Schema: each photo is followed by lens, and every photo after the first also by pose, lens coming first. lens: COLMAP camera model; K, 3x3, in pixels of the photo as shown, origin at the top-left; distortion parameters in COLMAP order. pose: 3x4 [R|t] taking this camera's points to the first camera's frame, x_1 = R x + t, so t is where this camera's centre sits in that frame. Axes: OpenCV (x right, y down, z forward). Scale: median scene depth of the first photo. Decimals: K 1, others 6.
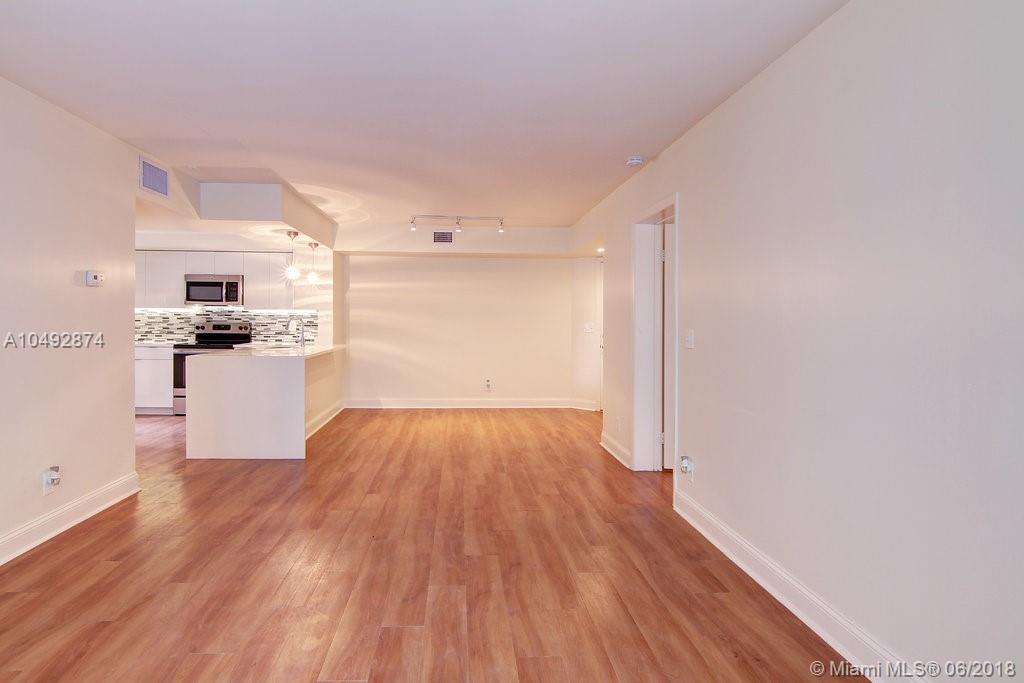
lens RADIAL K [[520.6, 0, 507.1], [0, 520.6, 333.9], [0, 0, 1]] dist [-0.000999, -0.000337]
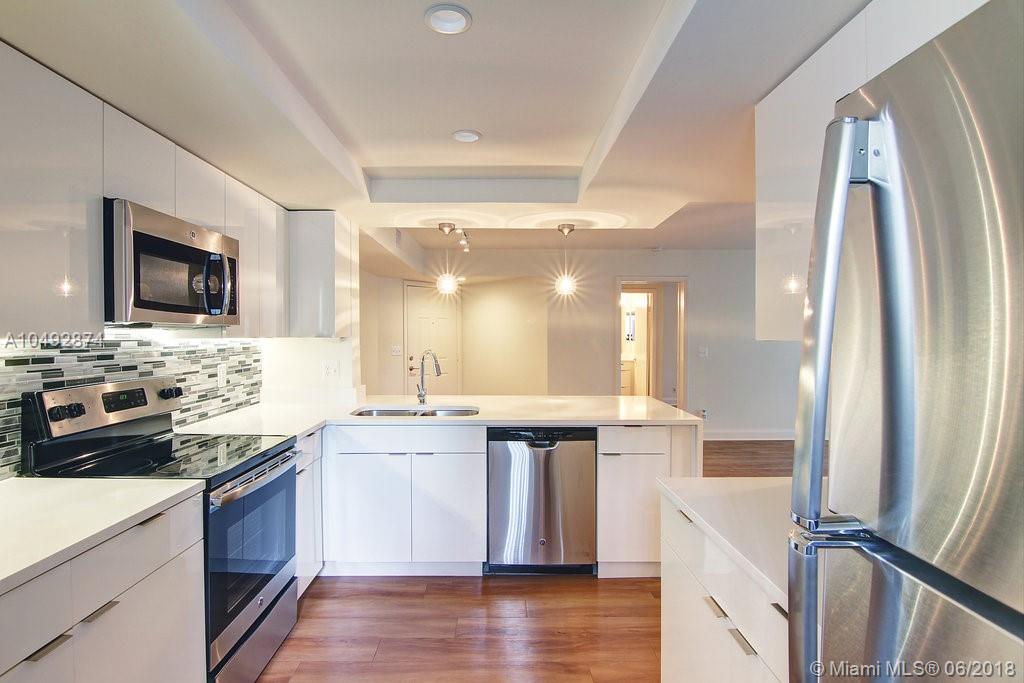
lens RADIAL K [[520.6, 0, 507.1], [0, 520.6, 333.9], [0, 0, 1]] dist [-0.000999, -0.000337]
pose [[0.079428, -0.006571, 0.996819, -1.048206], [0.026639, 0.999635, 0.004467, -0.056990], [-0.996485, 0.026199, 0.079574, 0.964569]]
